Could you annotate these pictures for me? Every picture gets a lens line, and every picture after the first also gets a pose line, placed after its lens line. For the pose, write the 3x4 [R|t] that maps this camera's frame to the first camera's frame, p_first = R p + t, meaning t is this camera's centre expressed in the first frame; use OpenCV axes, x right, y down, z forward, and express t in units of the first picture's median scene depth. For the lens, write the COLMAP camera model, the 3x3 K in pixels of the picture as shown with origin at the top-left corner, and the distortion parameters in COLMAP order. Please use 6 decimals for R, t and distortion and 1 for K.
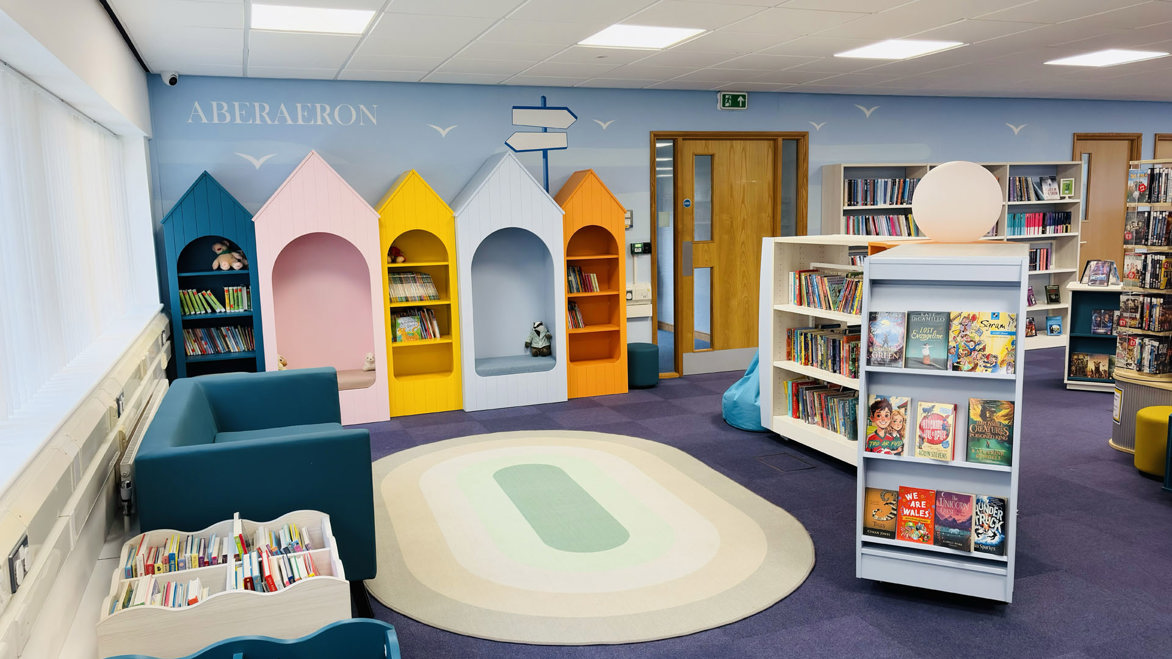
lens RADIAL K [[870.3, 0, 590.5], [0, 870.3, 335.9], [0, 0, 1]] dist [0.050837, -0.067563]
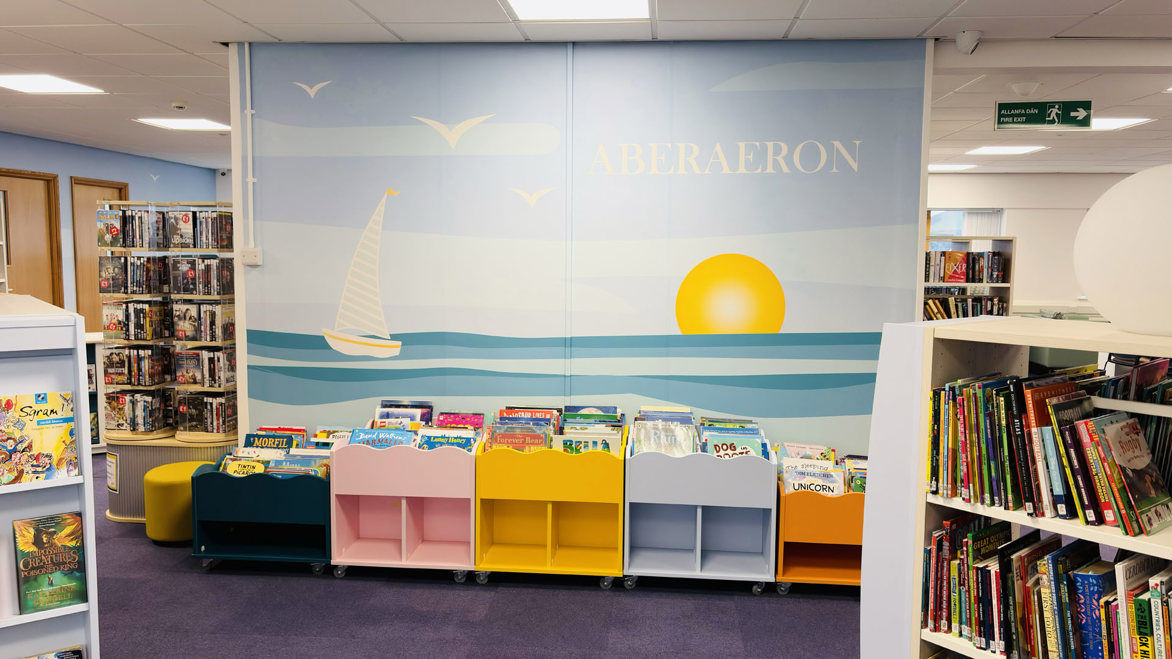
lens RADIAL K [[870.3, 0, 590.5], [0, 870.3, 335.9], [0, 0, 1]] dist [0.050837, -0.067563]
pose [[0.423866, -0.059601, 0.903762, 0.007422], [0.105867, 0.994253, 0.015917, -0.022594], [-0.899516, 0.088932, 0.427740, 0.178245]]
